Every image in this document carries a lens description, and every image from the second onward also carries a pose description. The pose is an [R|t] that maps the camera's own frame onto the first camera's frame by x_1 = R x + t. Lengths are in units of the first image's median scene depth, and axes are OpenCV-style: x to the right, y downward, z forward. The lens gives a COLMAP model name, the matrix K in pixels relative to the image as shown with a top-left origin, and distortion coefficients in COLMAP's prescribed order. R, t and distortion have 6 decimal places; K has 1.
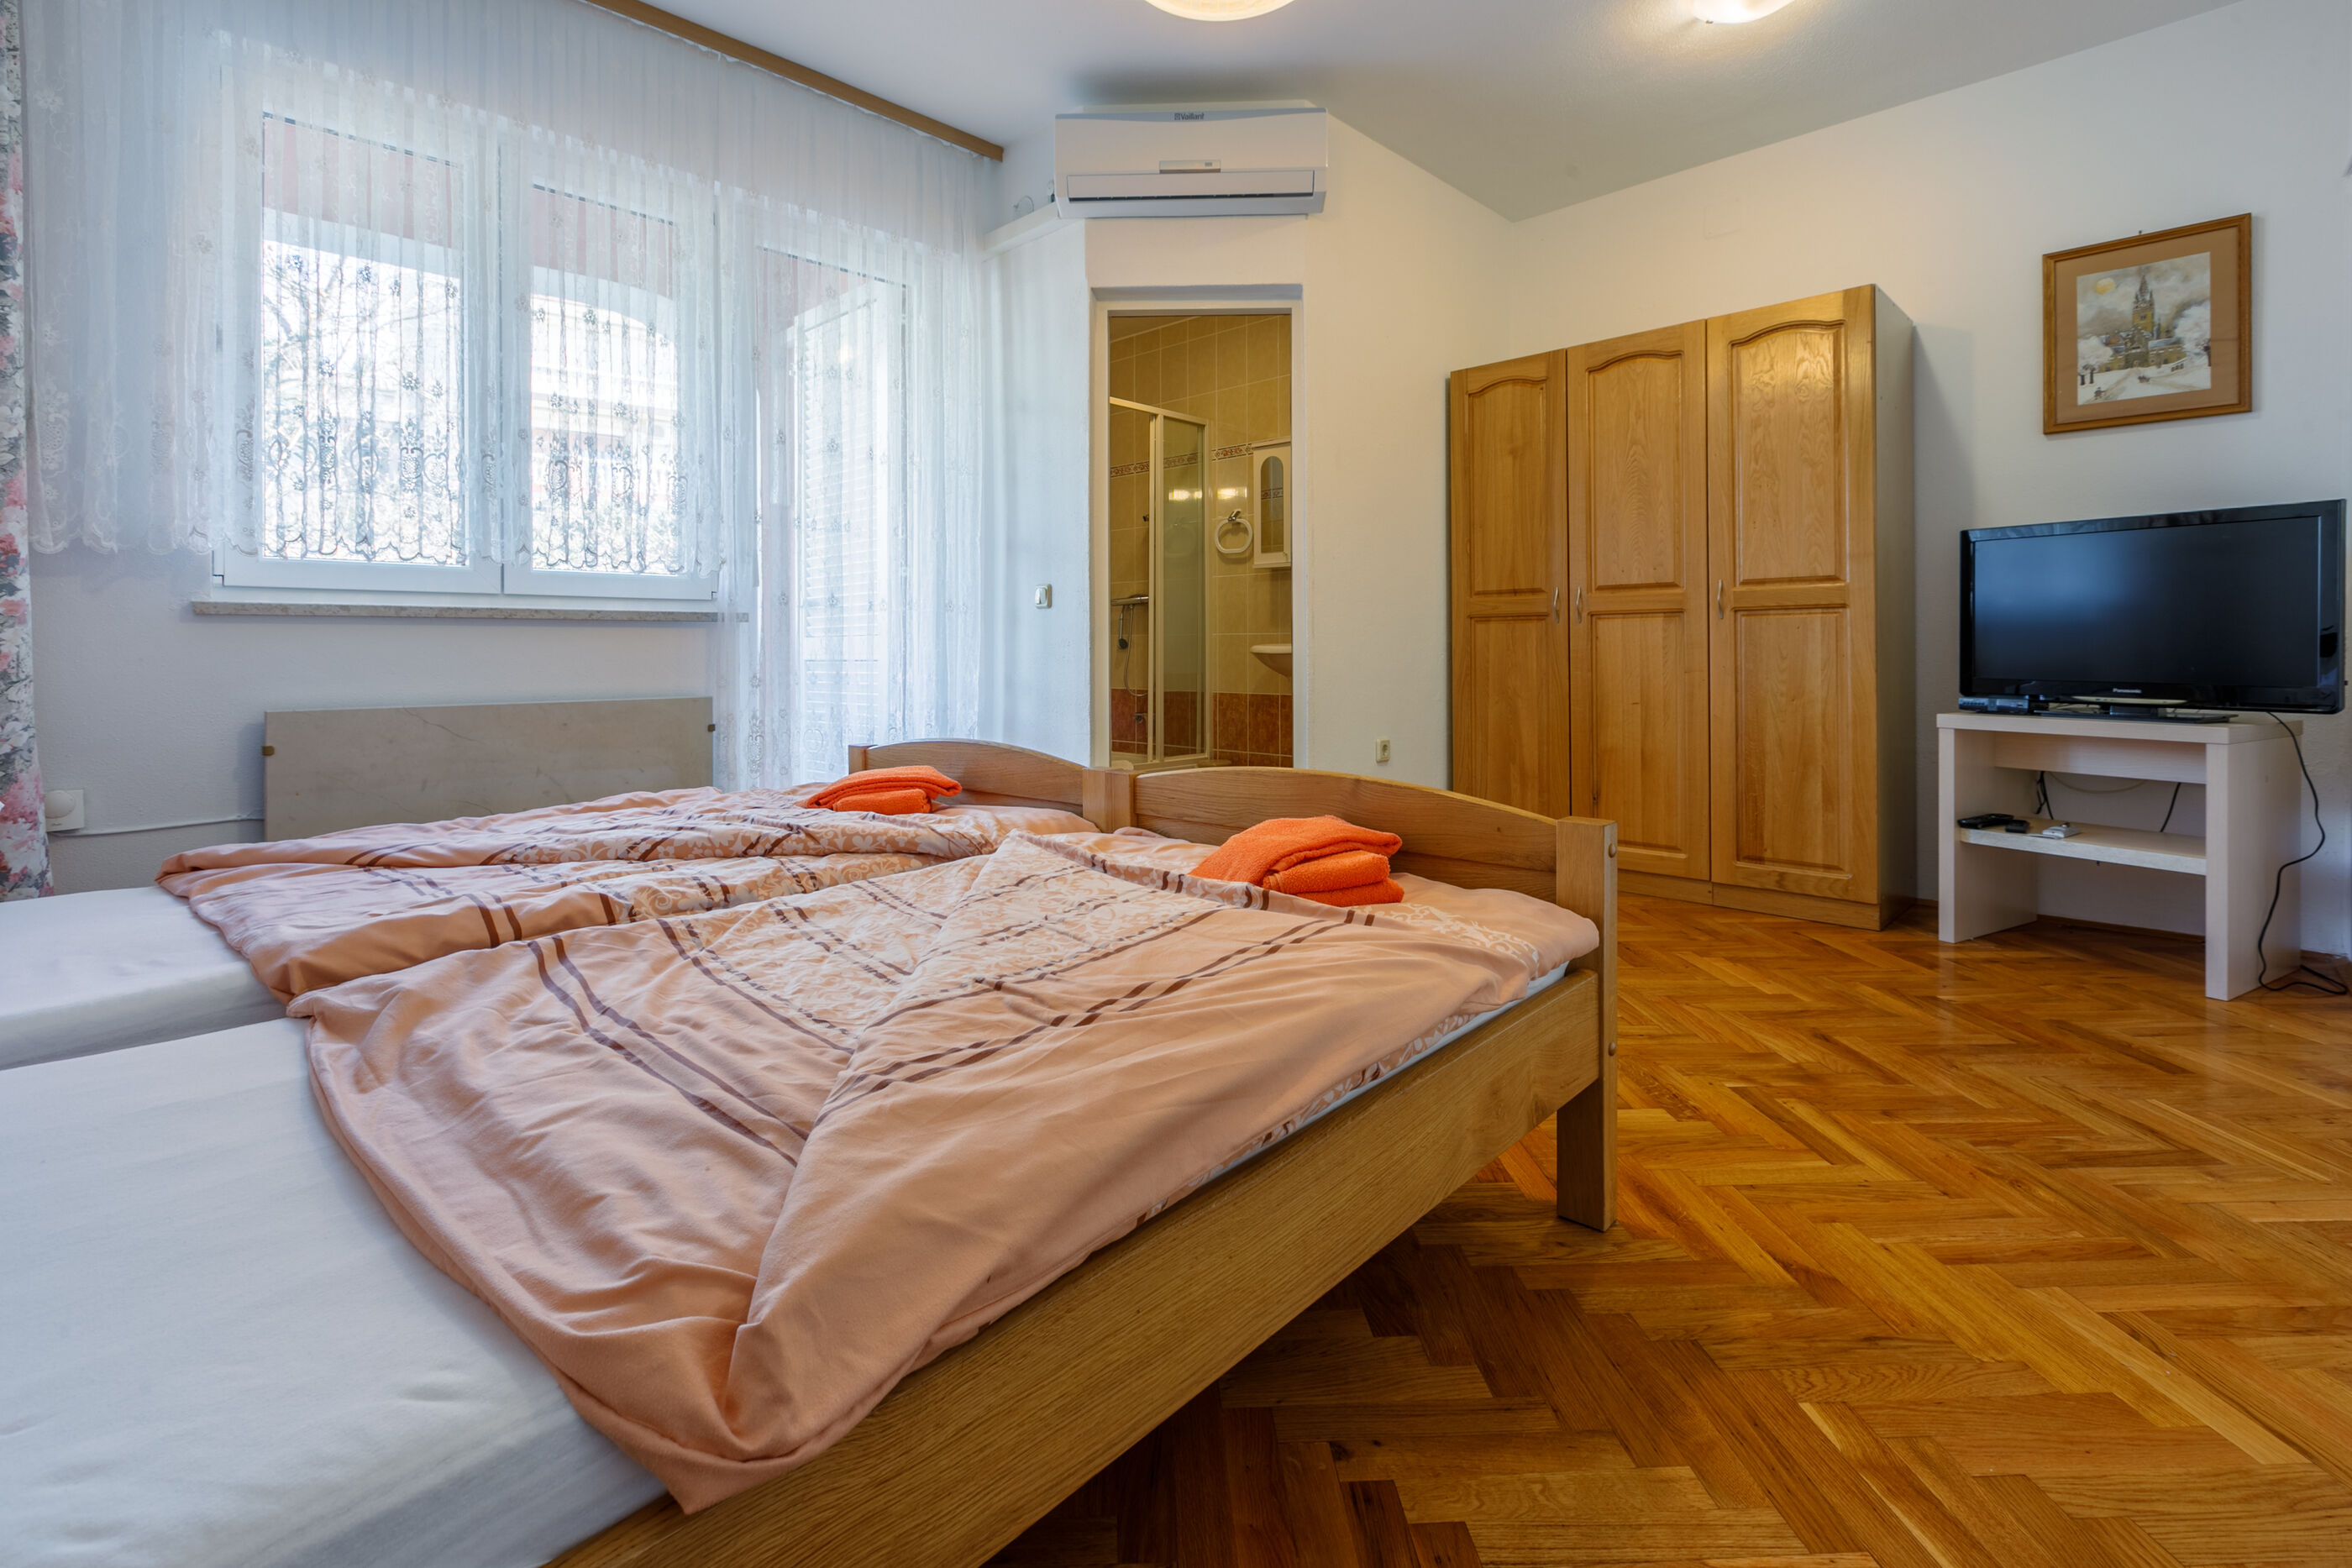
lens RADIAL K [[1059.6, 0, 1174.4], [0, 1059.6, 646.8], [0, 0, 1]] dist [0.003442, -0.001255]
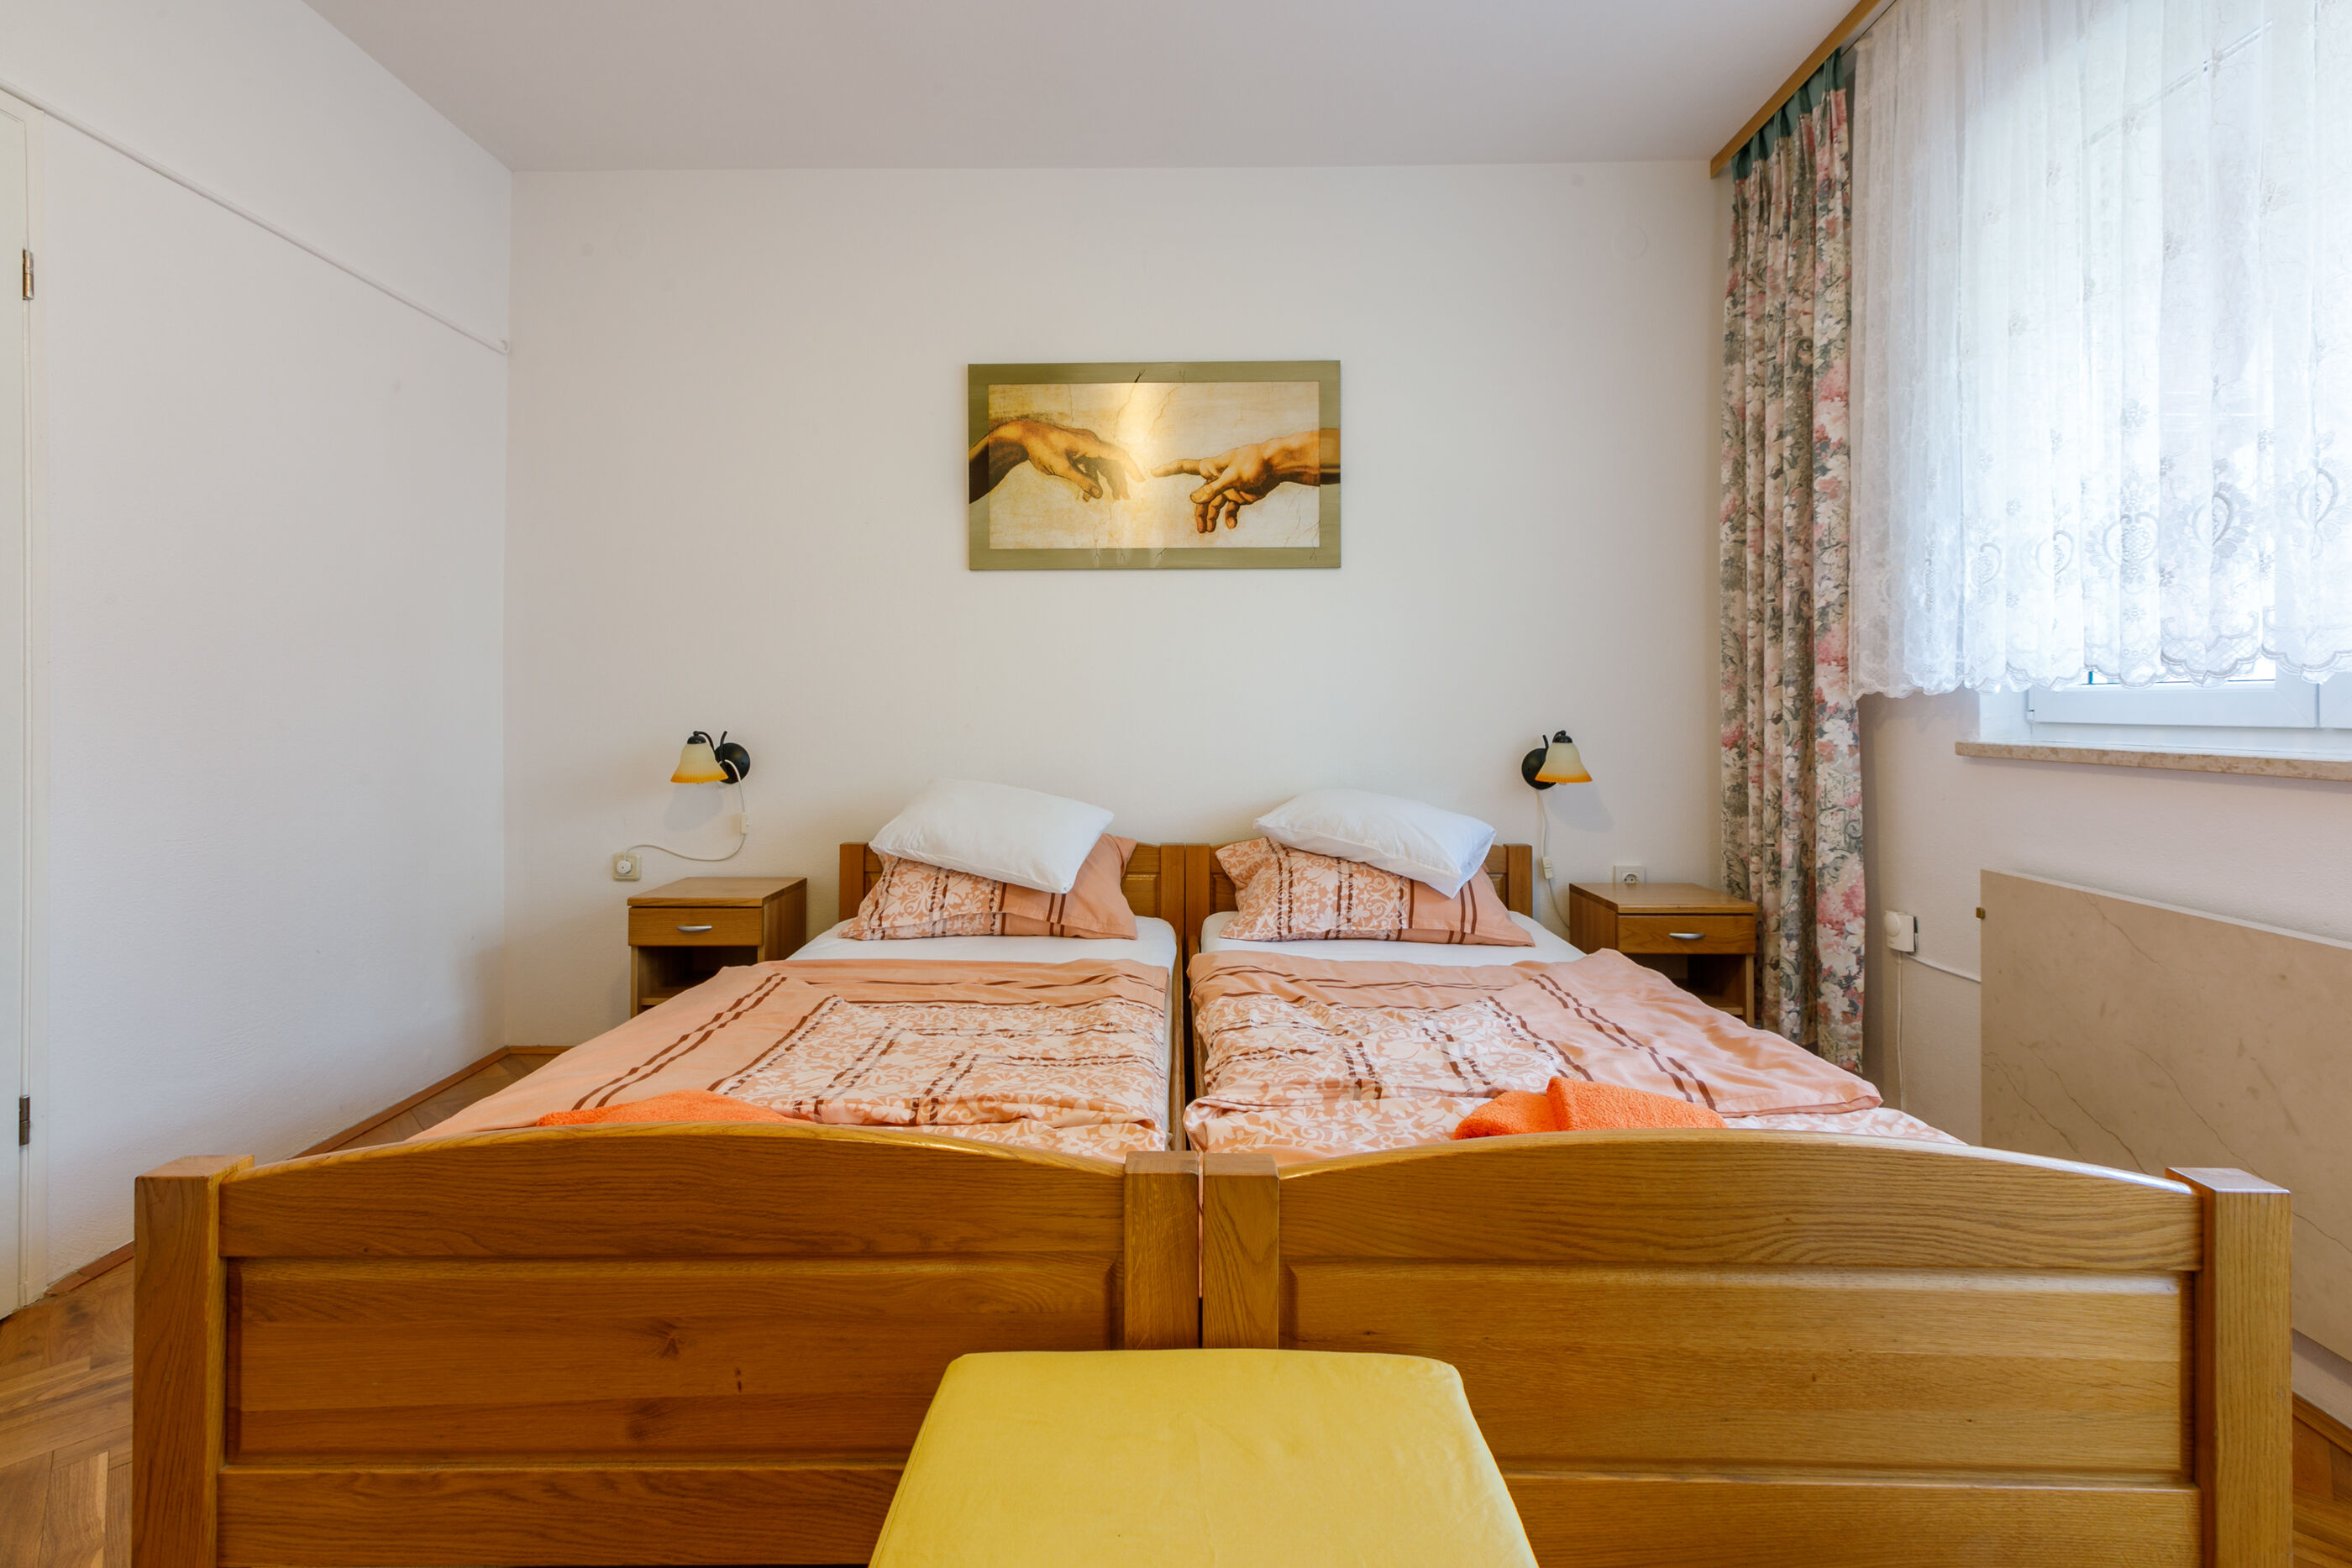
lens RADIAL K [[1059.6, 0, 1172.3], [0, 1059.6, 696.4], [0, 0, 1]] dist [0.003442, -0.001255]
pose [[-0.738461, -0.003220, -0.674288, 0.175759], [0.001864, 0.999975, -0.006816, -0.059113], [0.674294, -0.006290, -0.738437, 0.929856]]
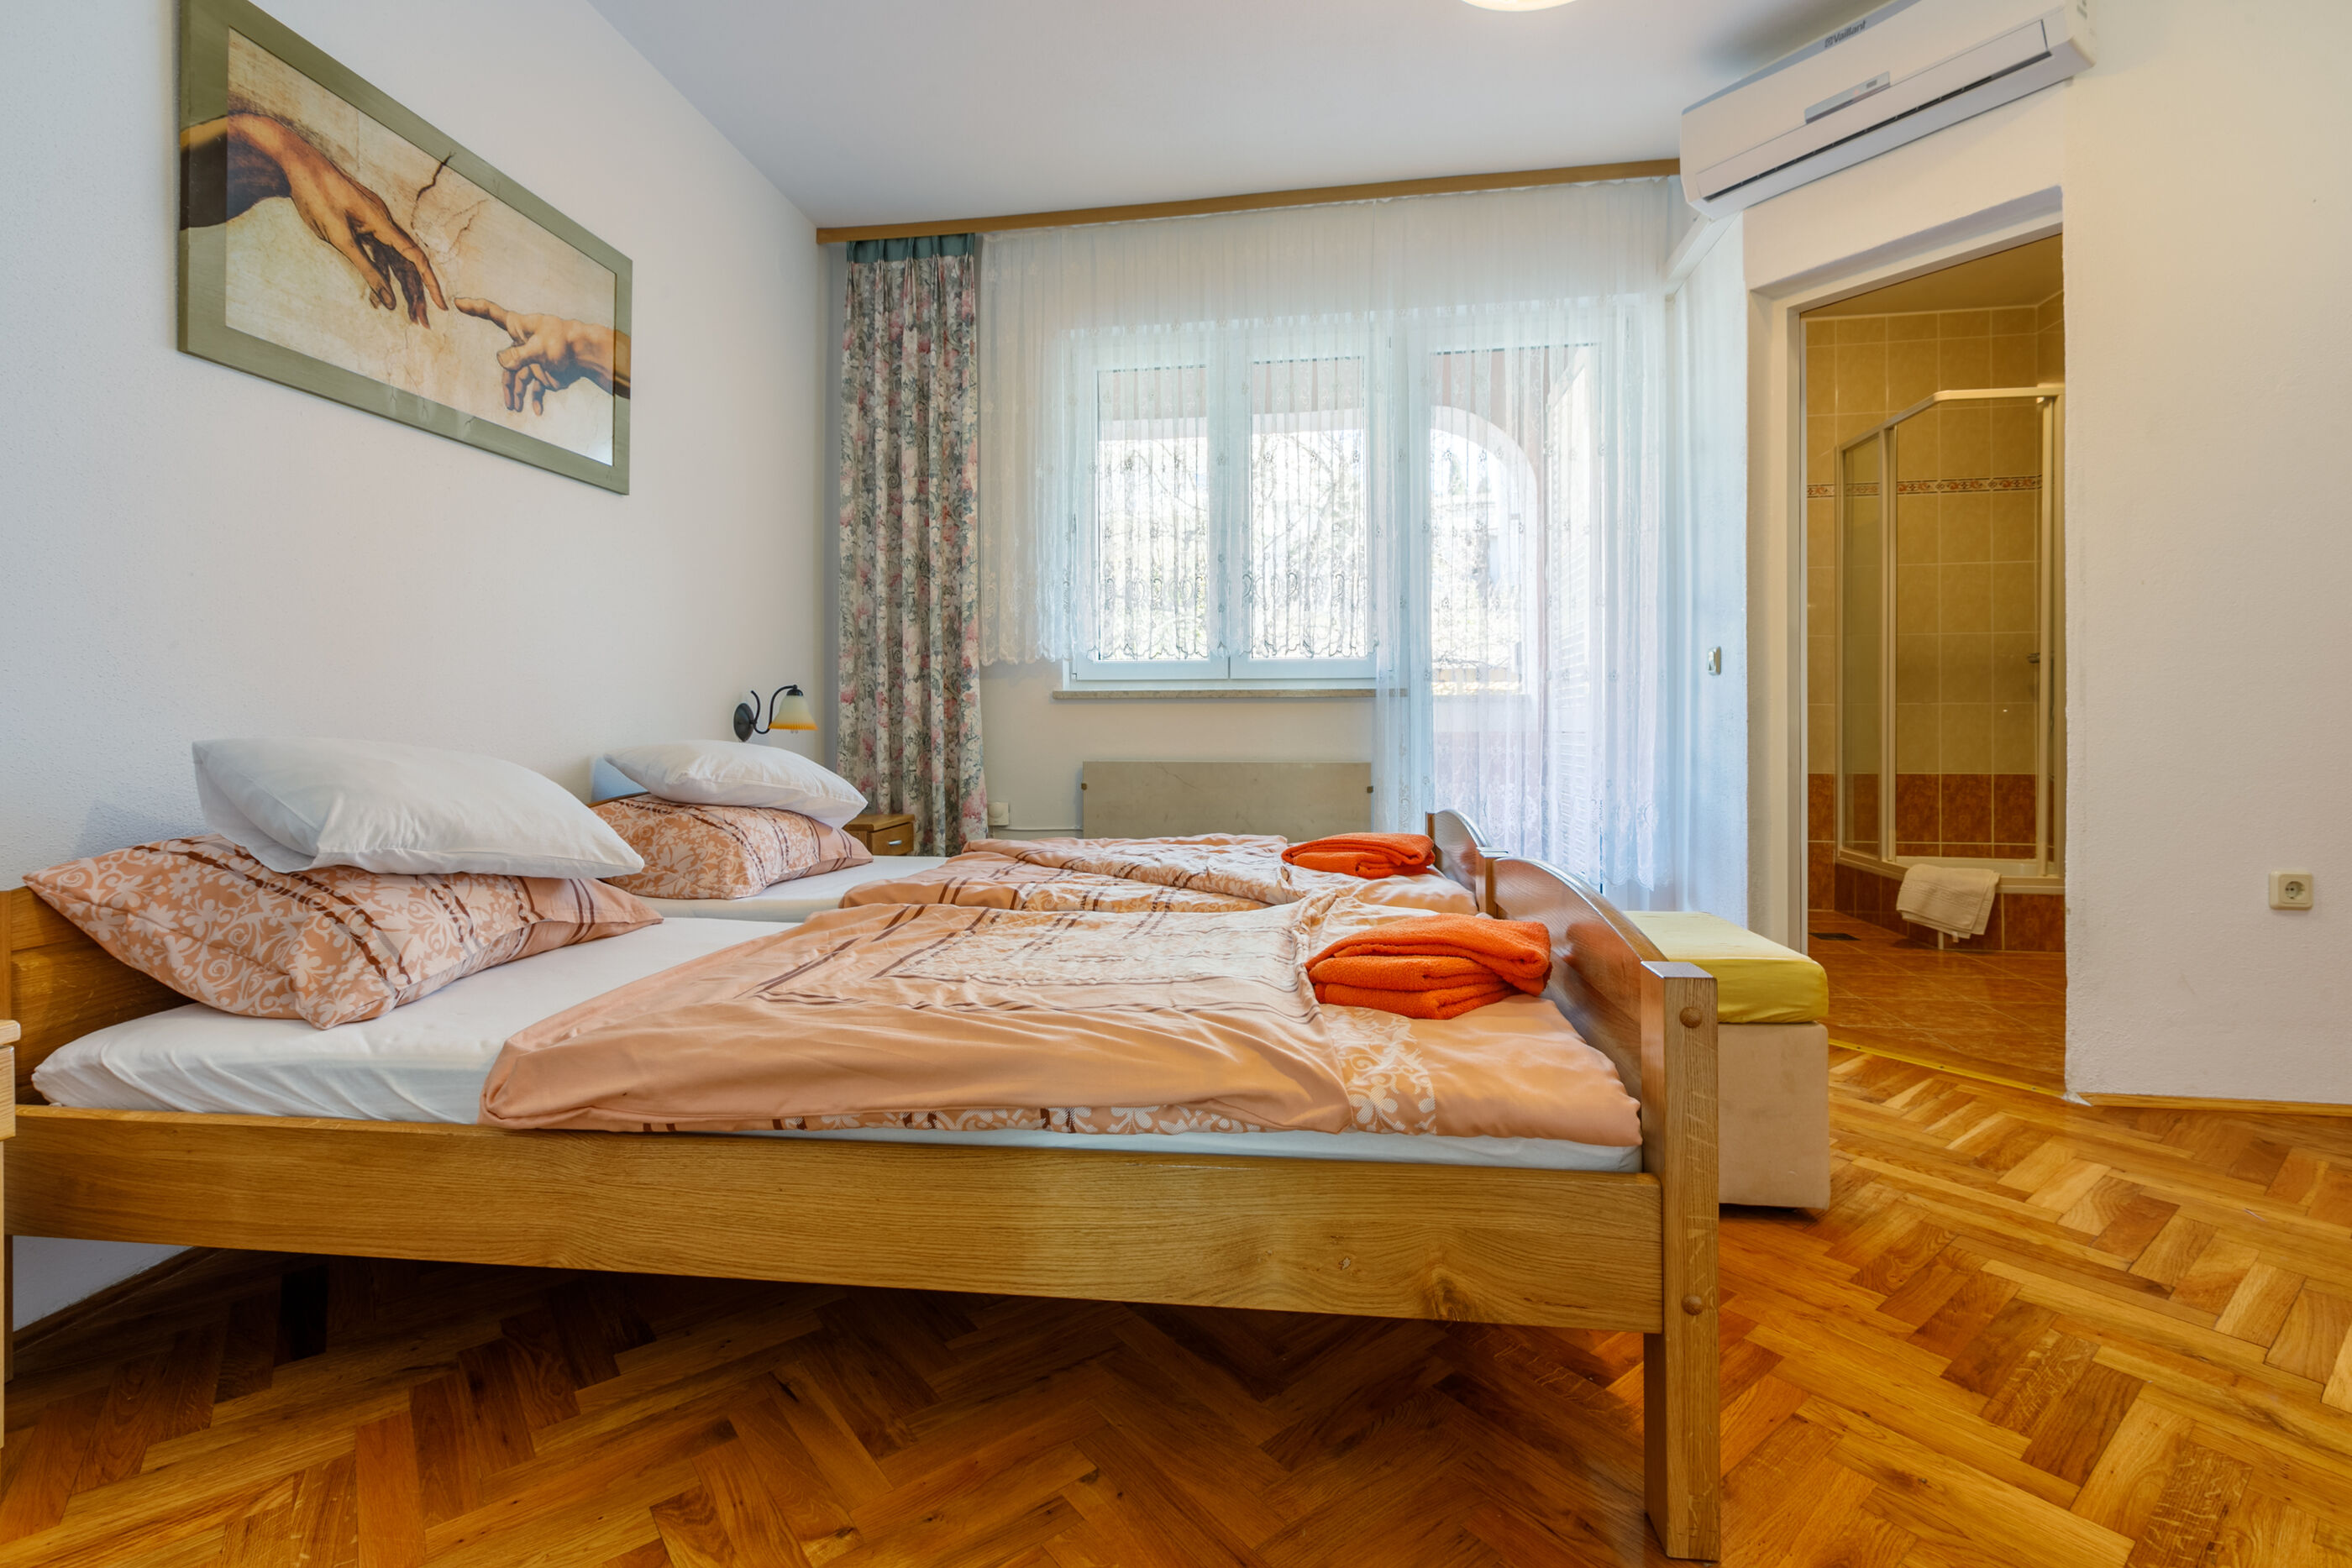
lens RADIAL K [[1059.6, 0, 1160.7], [0, 1059.6, 716.3], [0, 0, 1]] dist [0.003442, -0.001255]
pose [[0.583799, -0.001154, -0.811898, 0.360384], [0.000164, 0.999999, -0.001303, -0.001684], [0.811899, 0.000628, 0.583798, 0.147841]]
